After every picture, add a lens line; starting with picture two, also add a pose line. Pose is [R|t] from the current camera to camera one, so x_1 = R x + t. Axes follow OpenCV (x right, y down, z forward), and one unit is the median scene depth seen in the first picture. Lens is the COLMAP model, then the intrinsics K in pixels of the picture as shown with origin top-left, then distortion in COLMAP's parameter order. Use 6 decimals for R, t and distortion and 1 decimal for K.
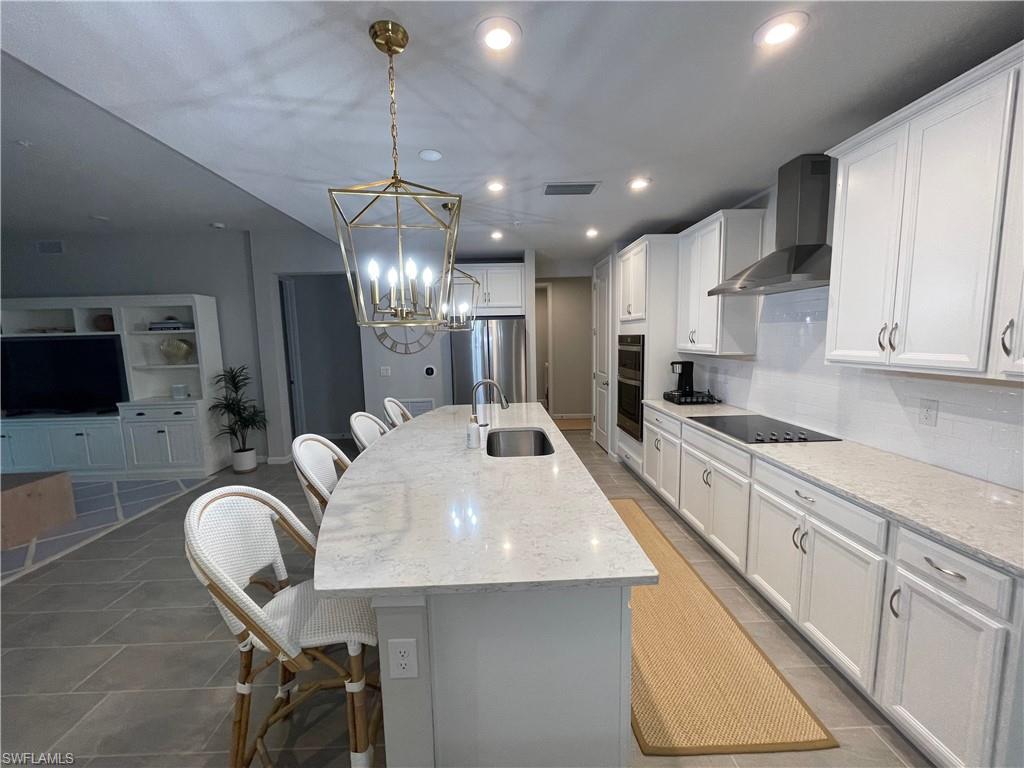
lens RADIAL K [[413.4, 0, 504.7], [0, 413.4, 386.2], [0, 0, 1]] dist [-0.001333, 0.000636]
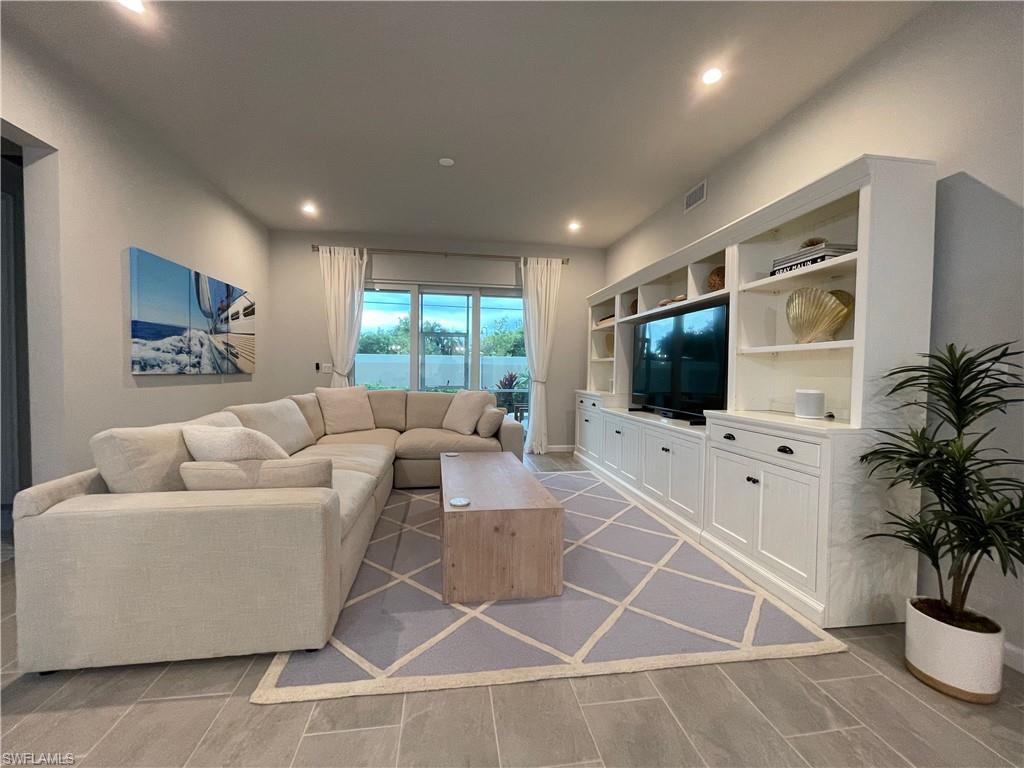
lens RADIAL K [[413.4, 0, 504.7], [0, 413.4, 386.2], [0, 0, 1]] dist [-0.001333, 0.000636]
pose [[0.120069, 0.063011, -0.990764, -0.443479], [-0.134892, 0.989764, 0.046600, 0.020497], [0.983559, 0.128051, 0.127339, 0.714880]]
